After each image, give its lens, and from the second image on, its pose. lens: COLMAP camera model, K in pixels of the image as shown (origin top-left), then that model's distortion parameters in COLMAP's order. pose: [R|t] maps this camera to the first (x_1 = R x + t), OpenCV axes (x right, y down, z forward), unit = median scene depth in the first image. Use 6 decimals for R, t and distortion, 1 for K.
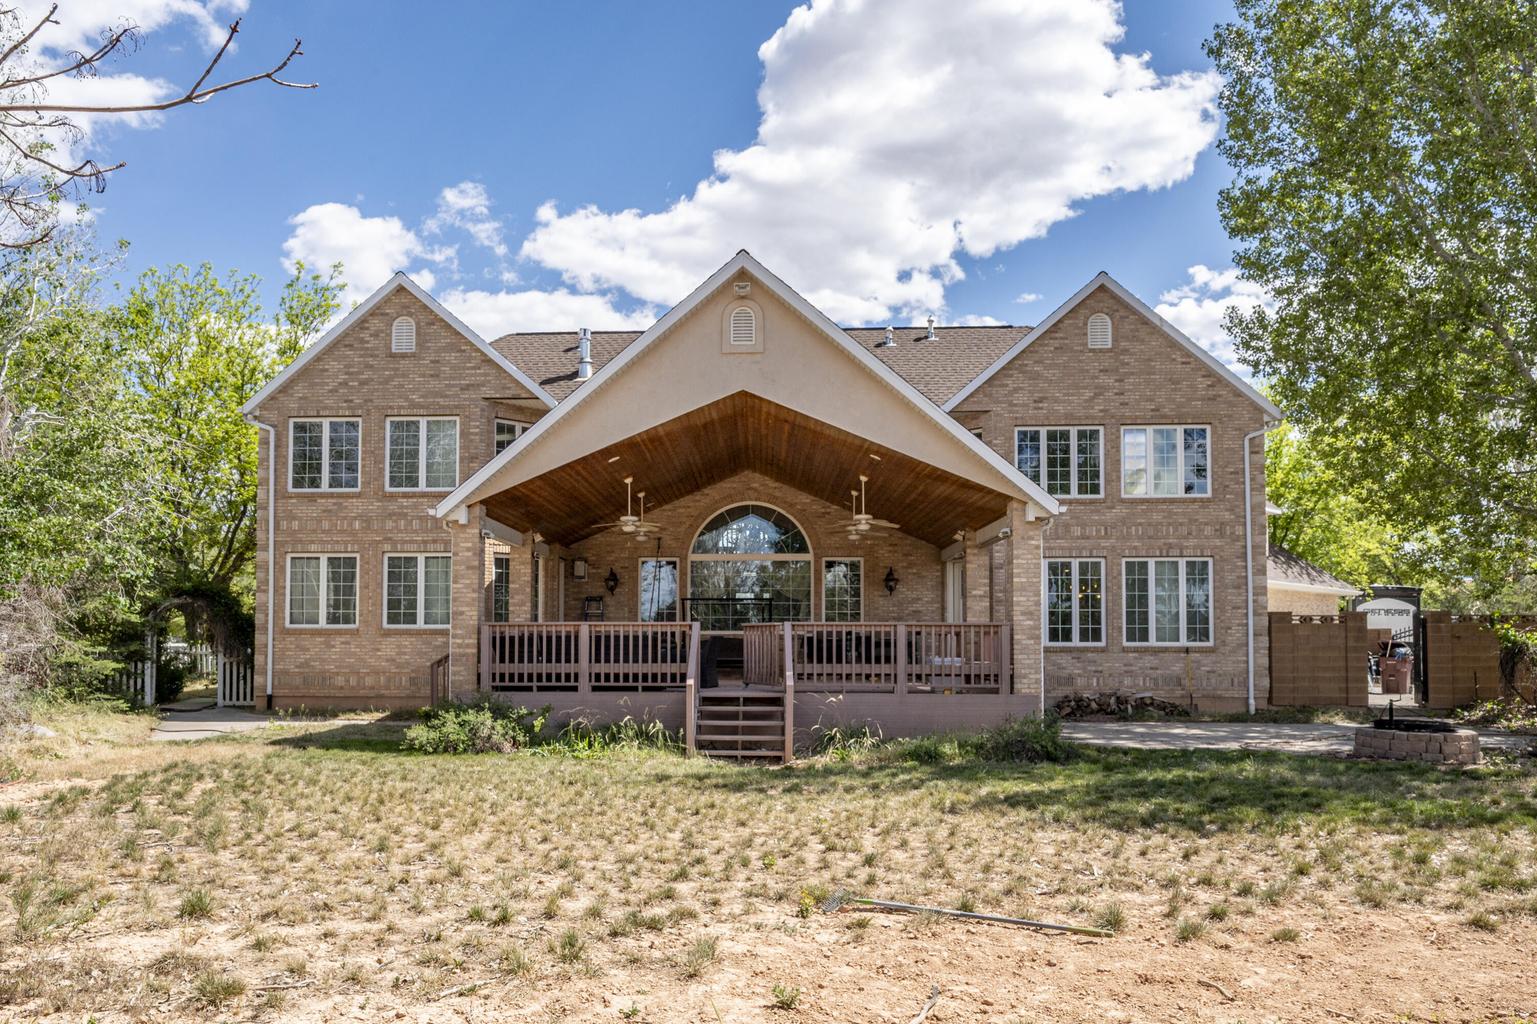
lens RADIAL K [[1086.9, 0, 746.7], [0, 1086.9, 605.3], [0, 0, 1]] dist [0.003280, 0.007303]
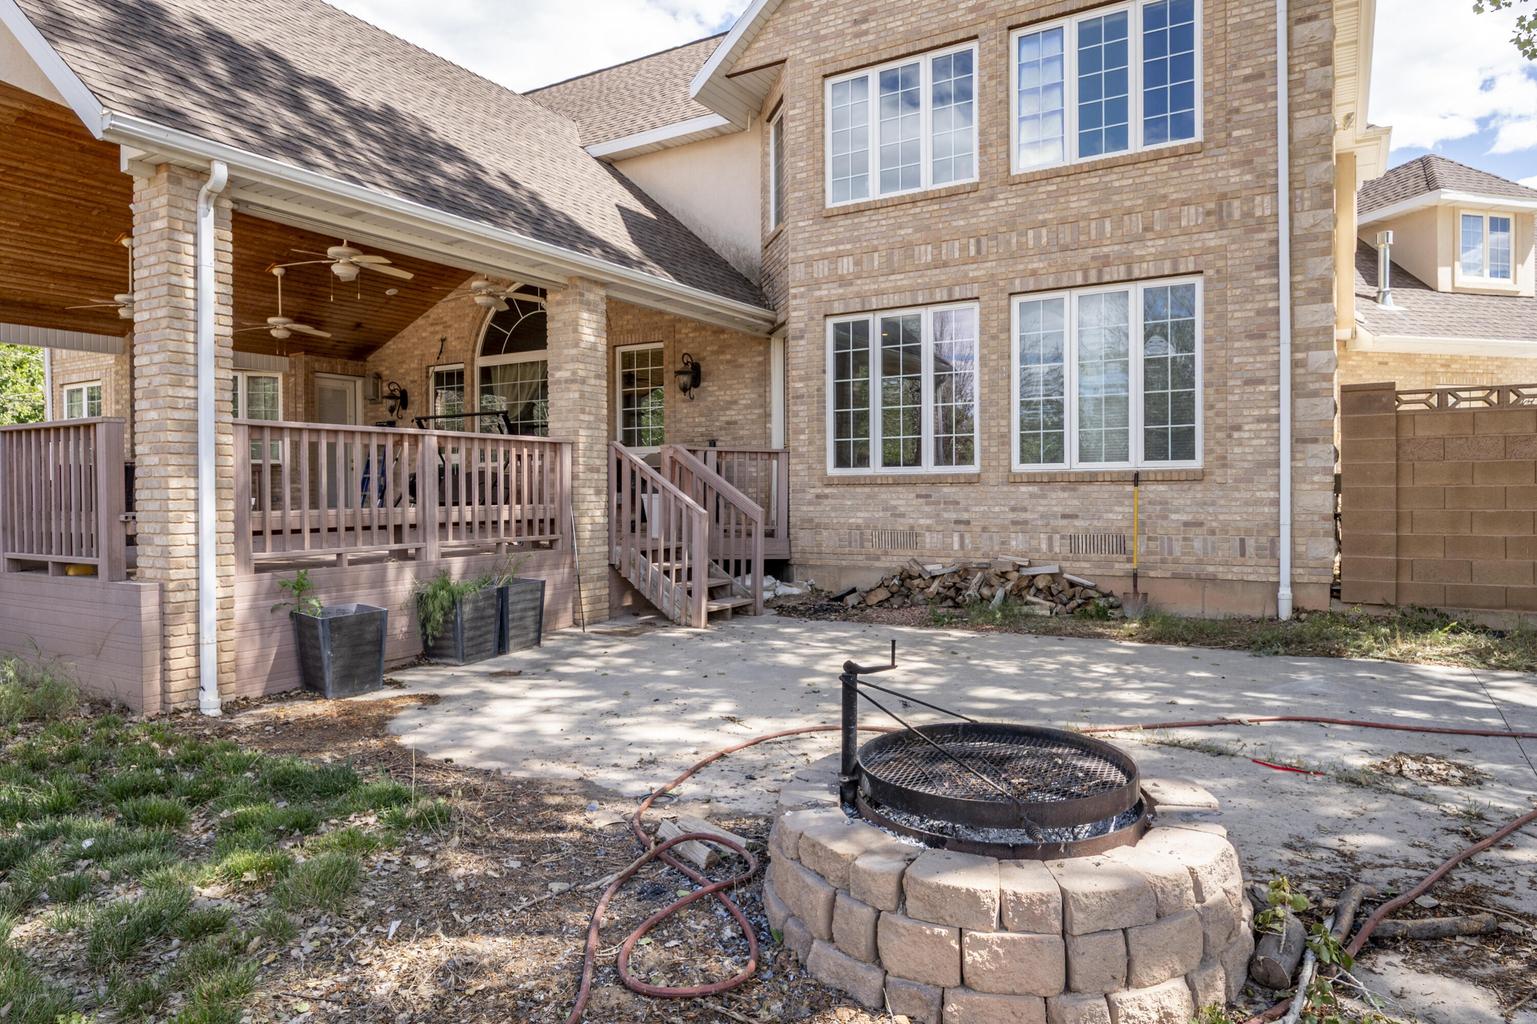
lens RADIAL K [[1003.5, 0, 726.8], [0, 1003.5, 500.2], [0, 0, 1]] dist [0.002341, -0.002766]
pose [[0.878493, -0.004717, -0.477732, 0.453245], [0.027686, 0.998774, 0.041048, 0.027847], [0.476952, -0.049287, 0.877546, 0.528083]]
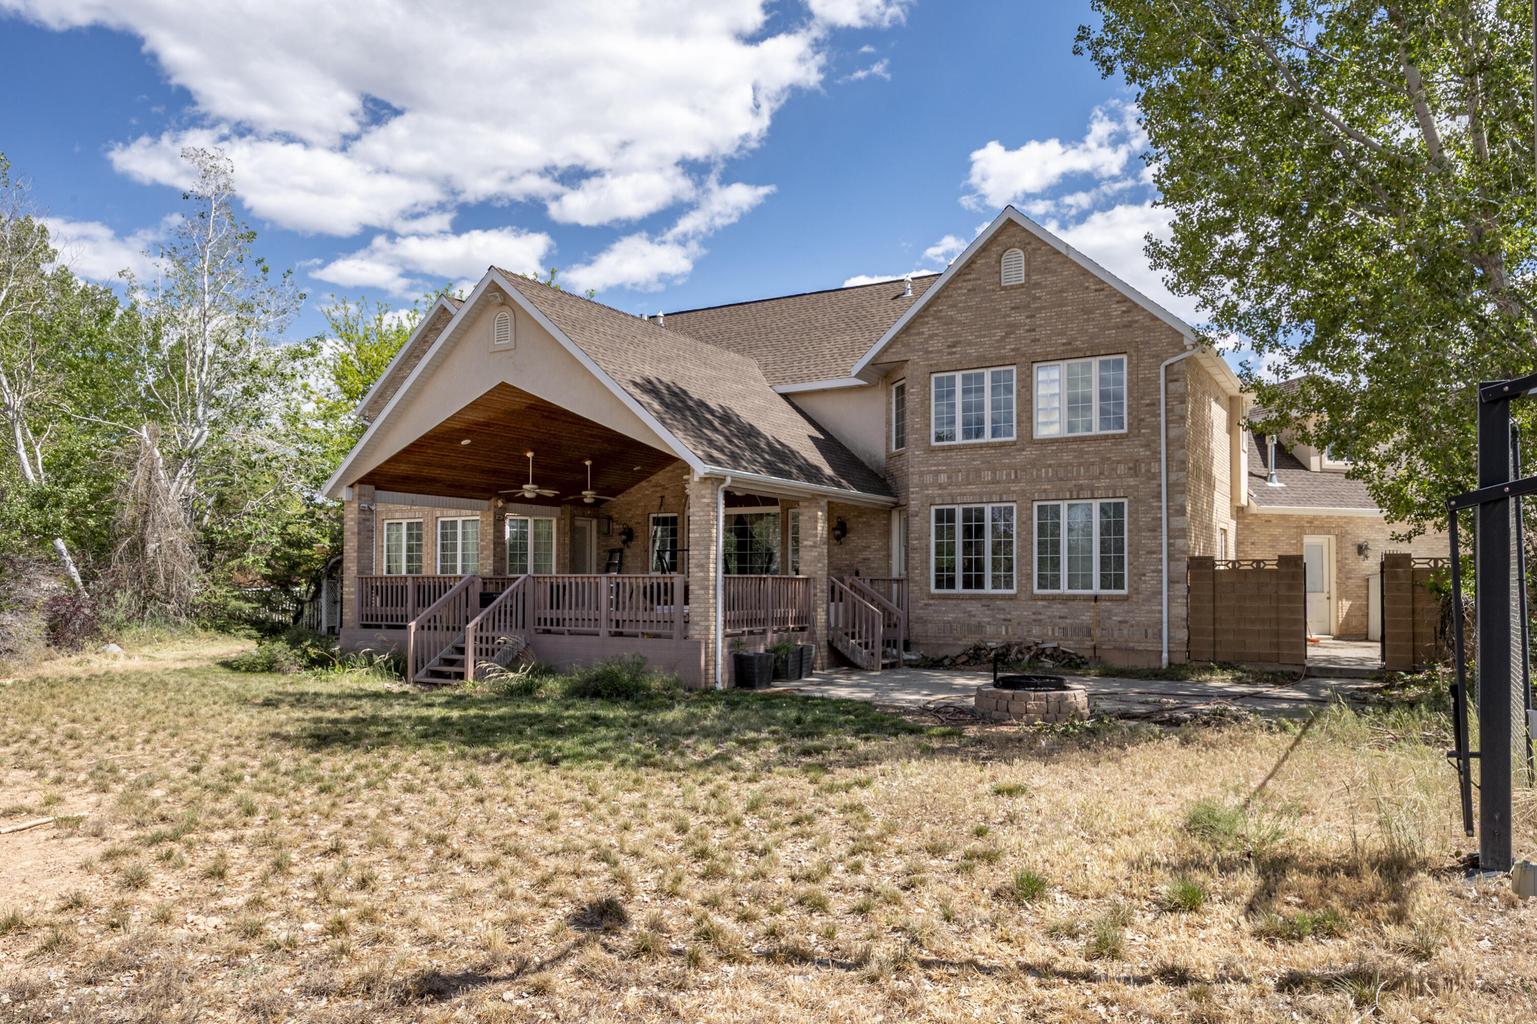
lens RADIAL K [[1086.9, 0, 760.3], [0, 1086.9, 557.4], [0, 0, 1]] dist [0.003280, 0.007303]
pose [[0.895080, -0.010894, -0.445773, 0.559386], [0.015834, 0.999848, 0.007358, -0.005361], [0.445625, -0.013645, 0.895116, 0.034466]]
